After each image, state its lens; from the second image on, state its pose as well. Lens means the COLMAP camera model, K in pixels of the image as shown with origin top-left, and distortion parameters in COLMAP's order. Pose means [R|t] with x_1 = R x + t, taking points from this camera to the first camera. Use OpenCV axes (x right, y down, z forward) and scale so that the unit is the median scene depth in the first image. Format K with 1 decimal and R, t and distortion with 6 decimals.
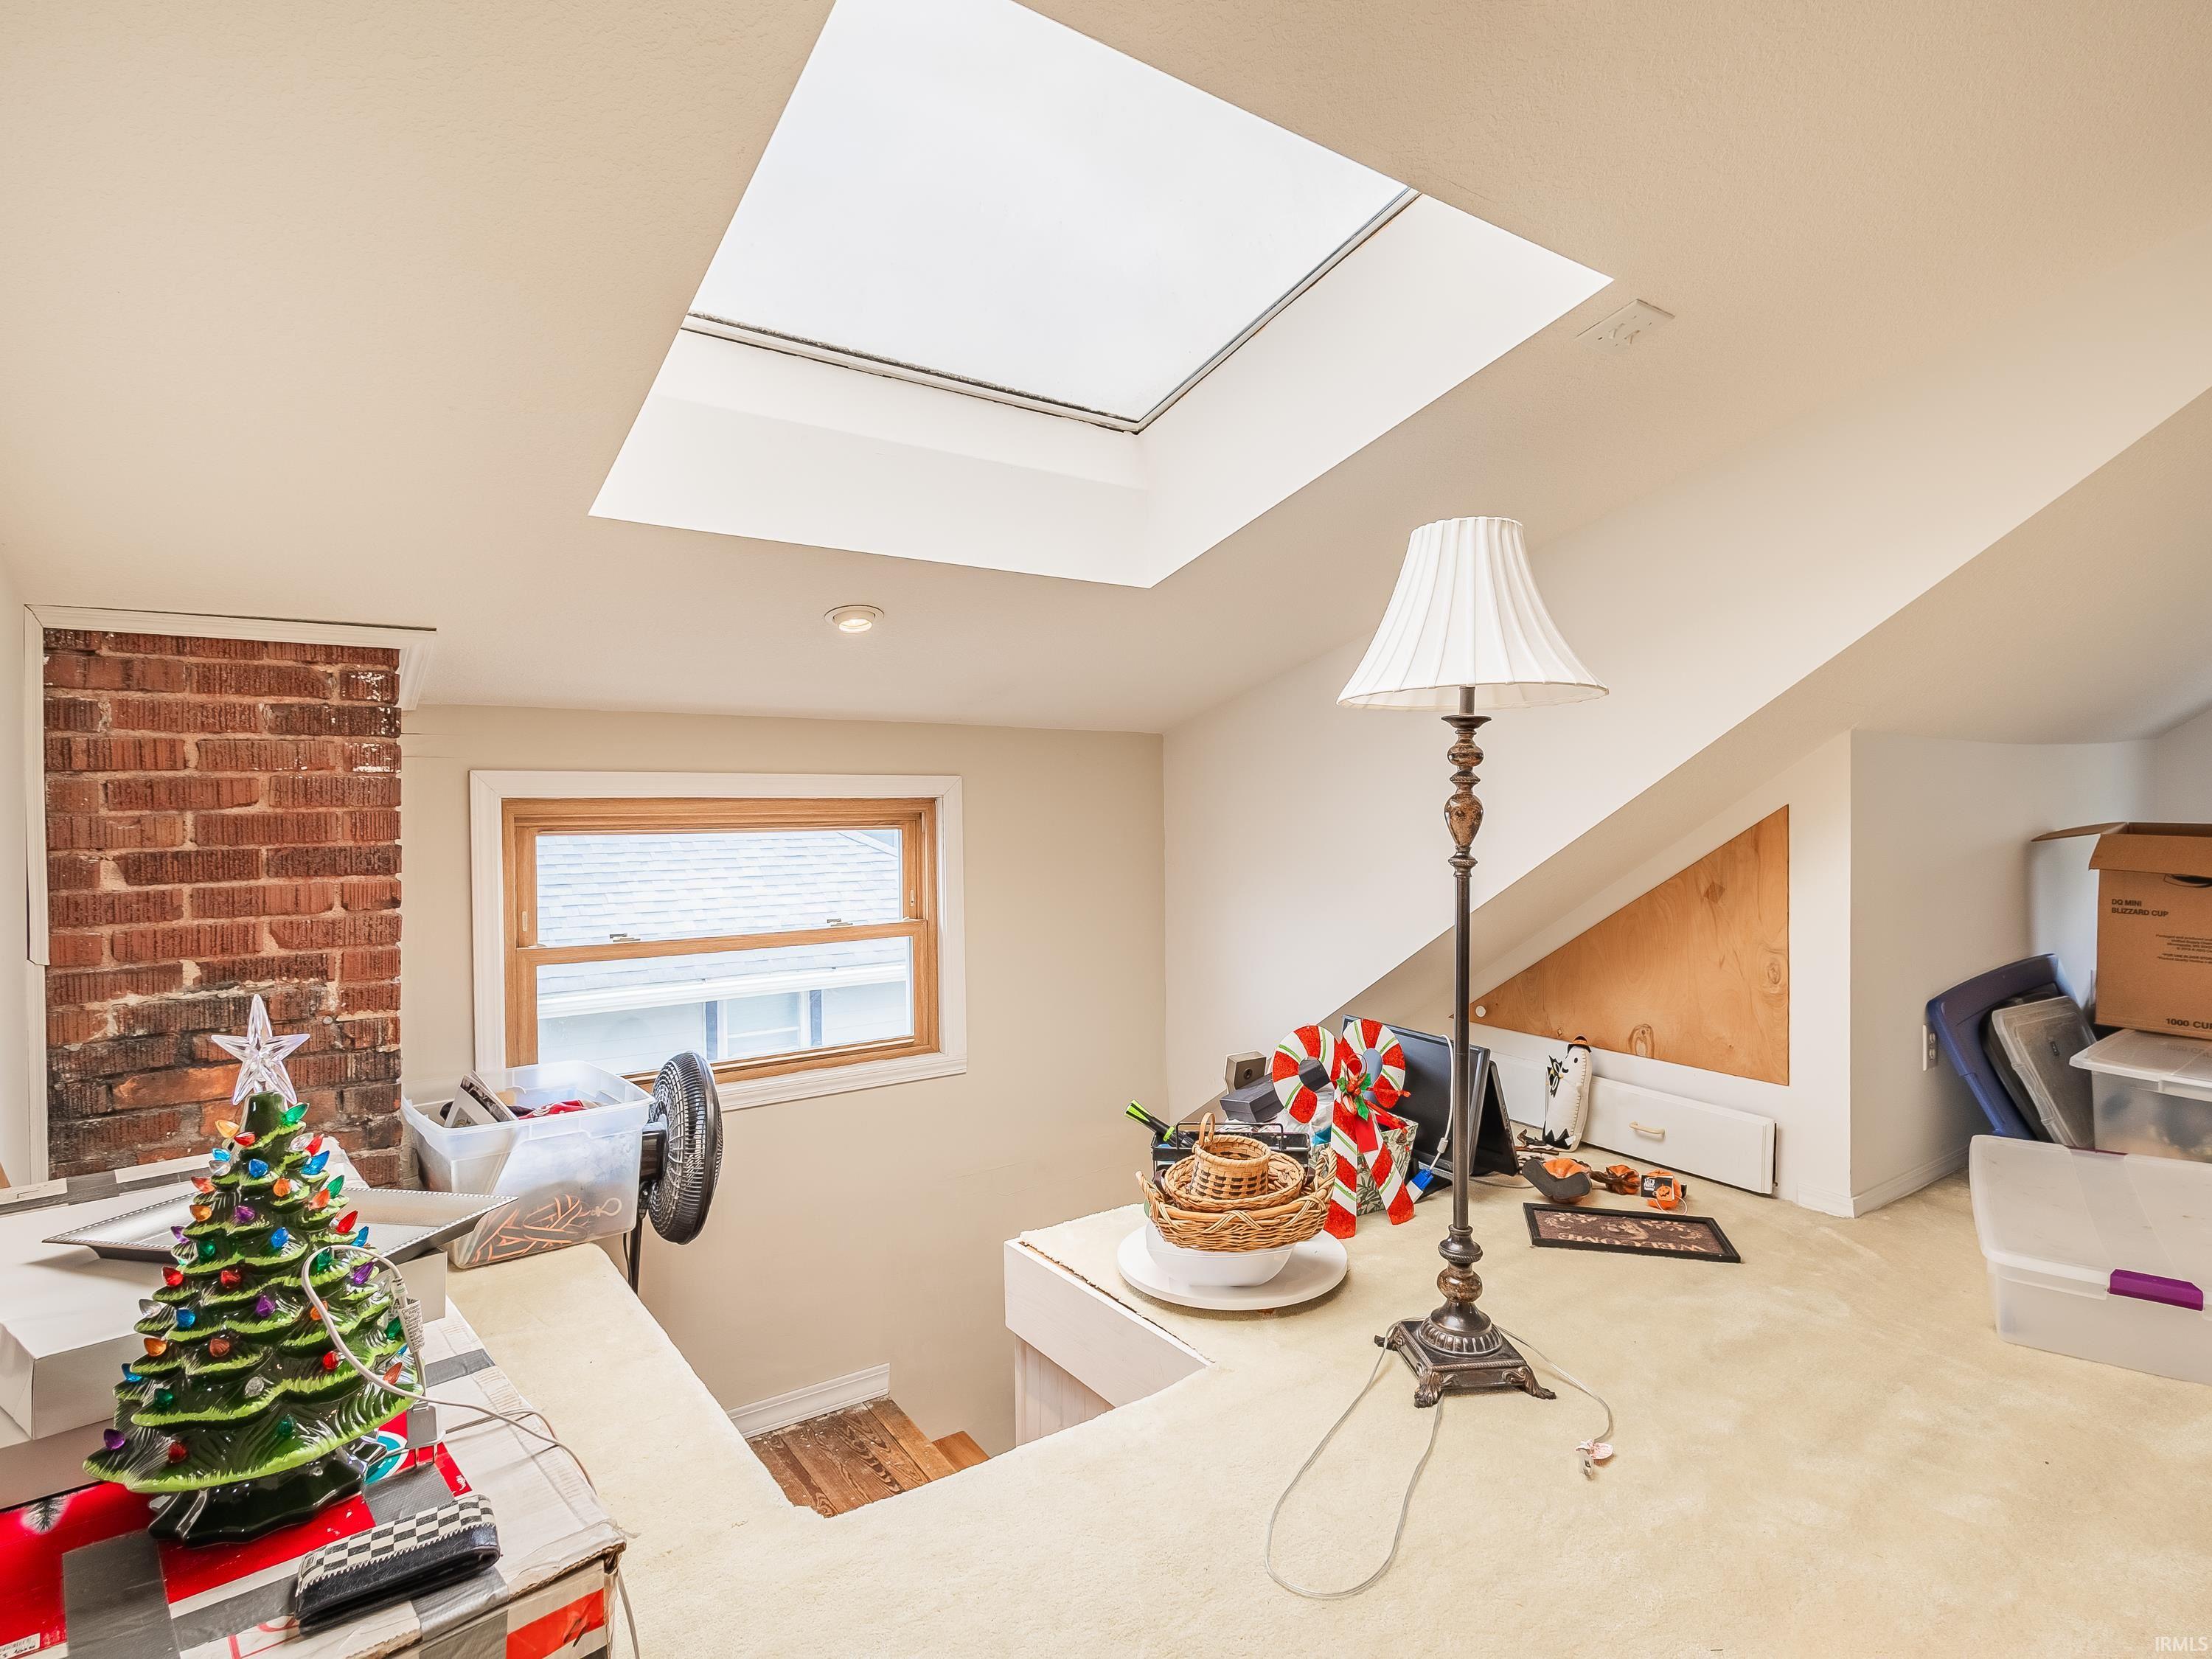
lens RADIAL K [[1167.5, 0, 1106.0], [0, 1167.5, 829.5], [0, 0, 1]] dist [0.000564, -0.000459]
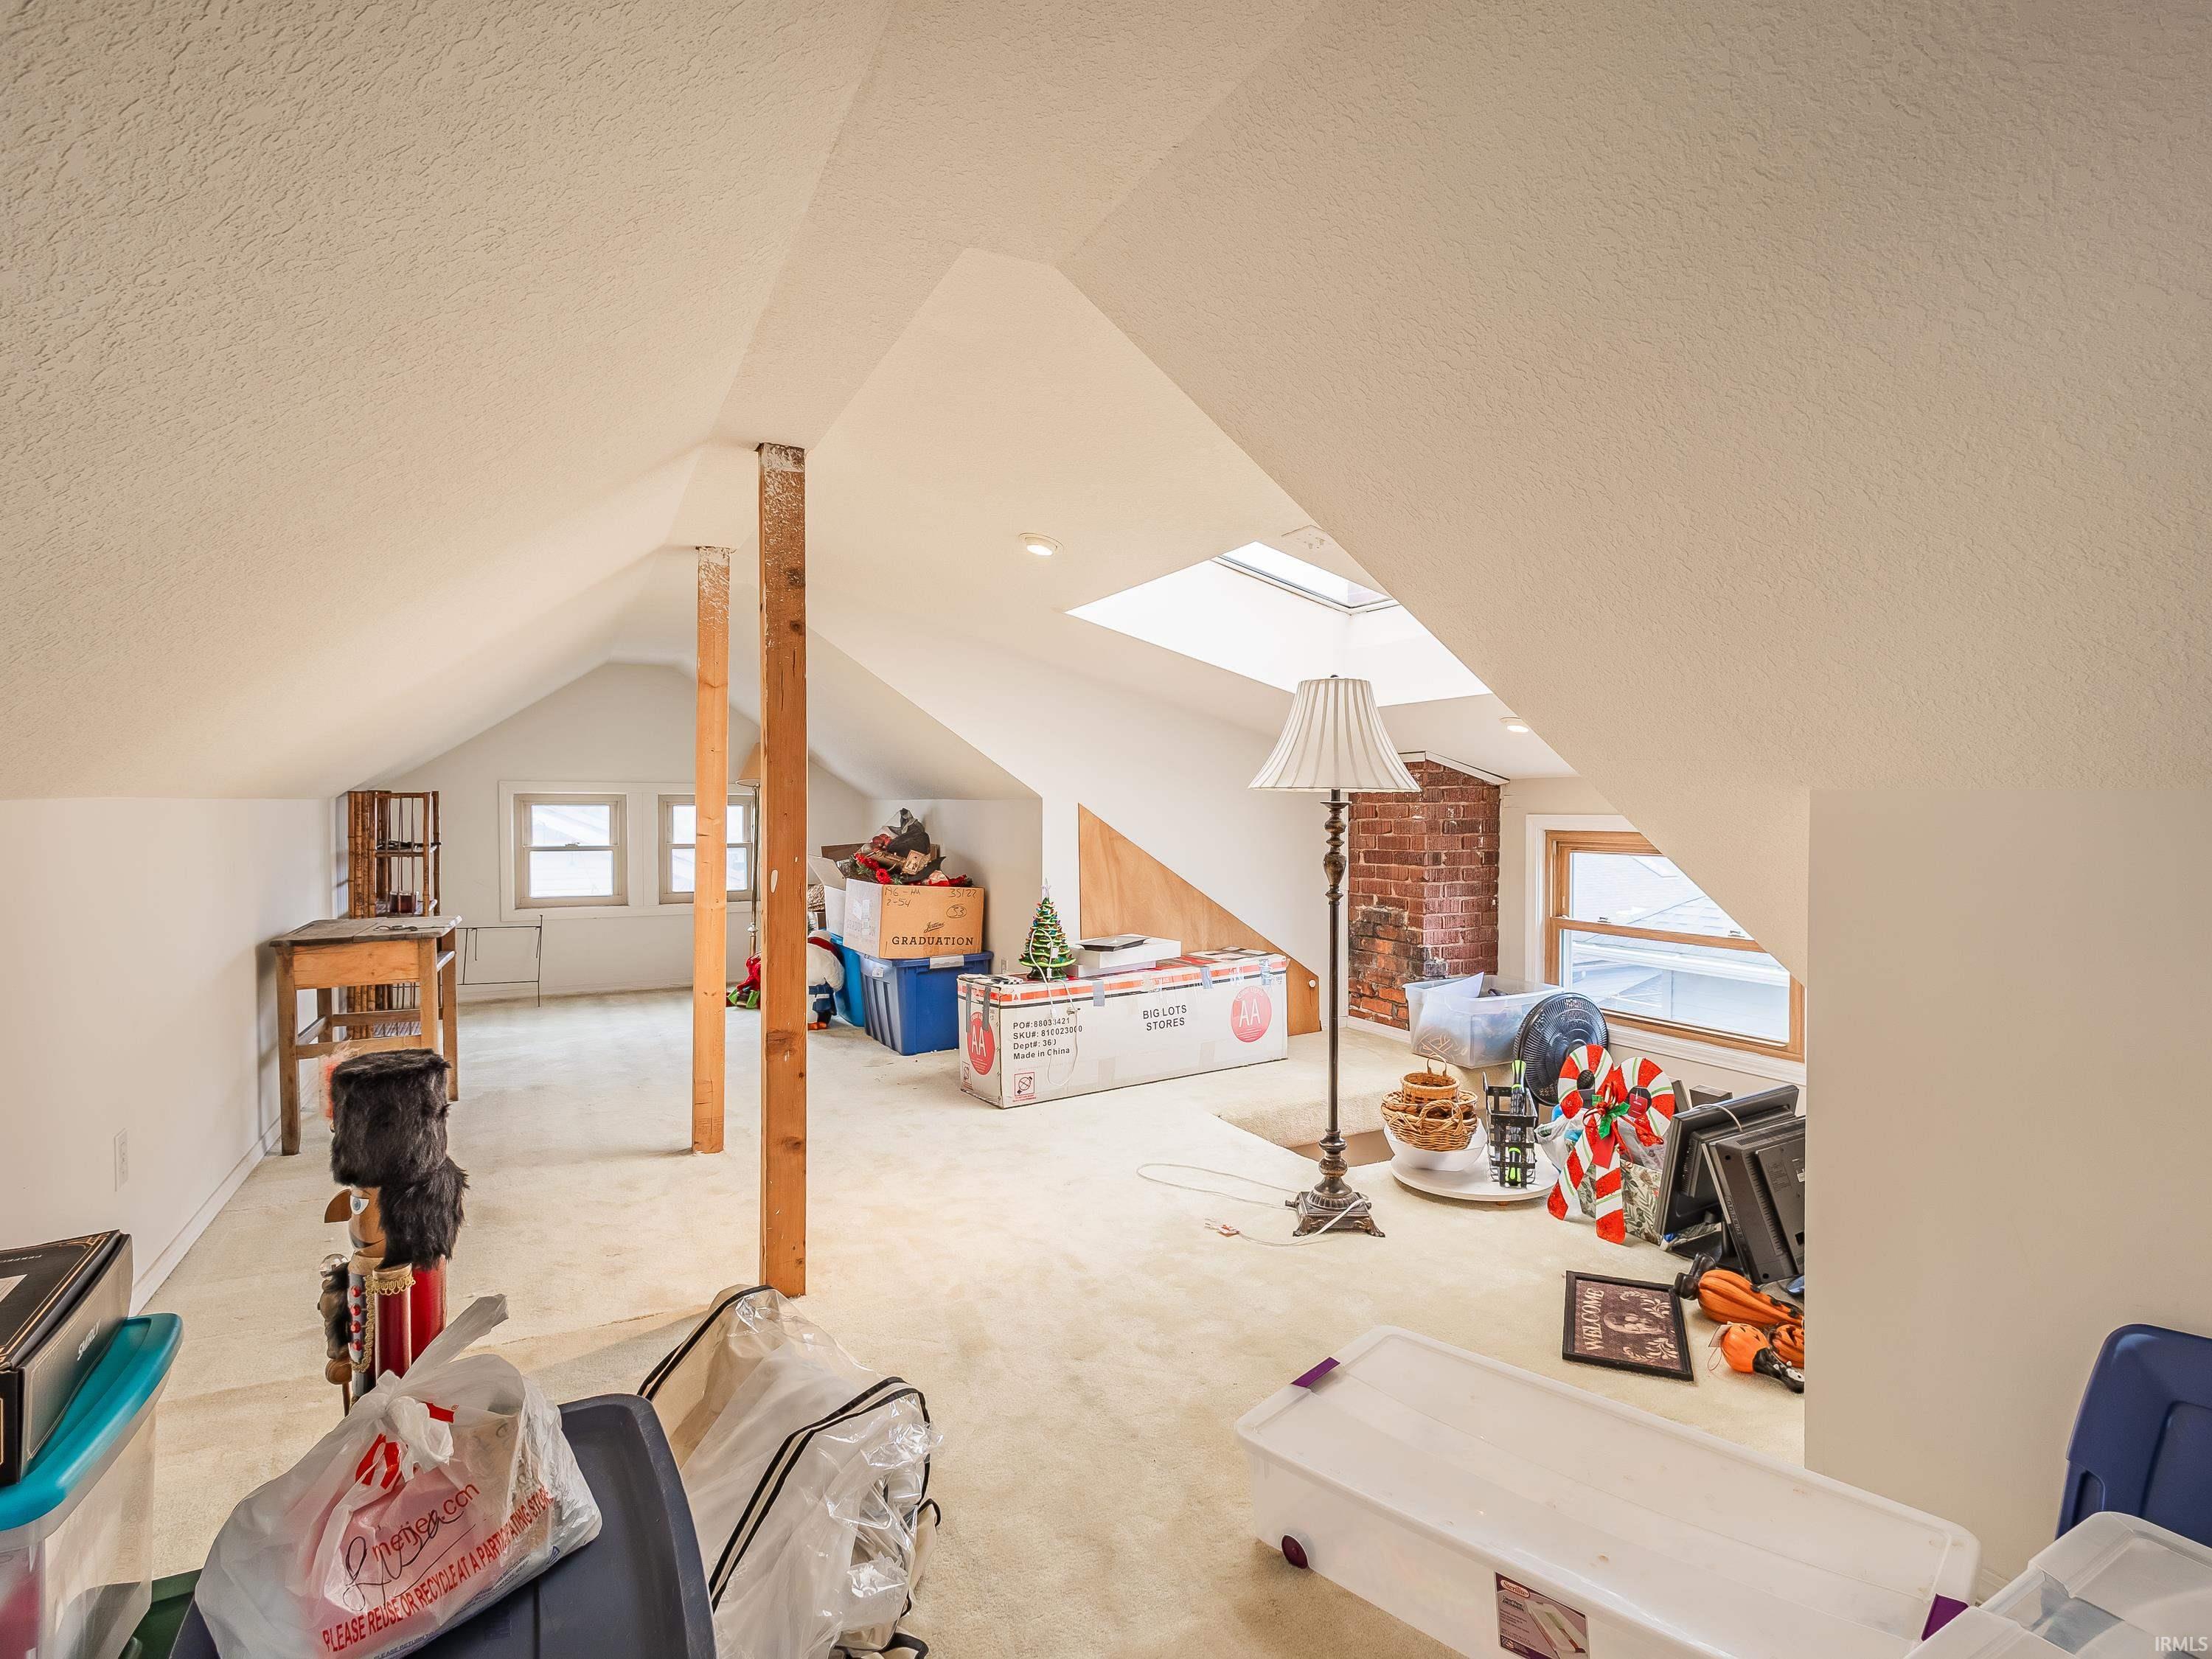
lens RADIAL K [[1167.5, 0, 1106.0], [0, 1167.5, 829.5], [0, 0, 1]] dist [0.000564, -0.000459]
pose [[-0.200617, 0.027628, -0.979280, 1.658033], [-0.014914, 0.999400, 0.031251, -0.090313], [0.979556, 0.020874, -0.200085, 0.879975]]
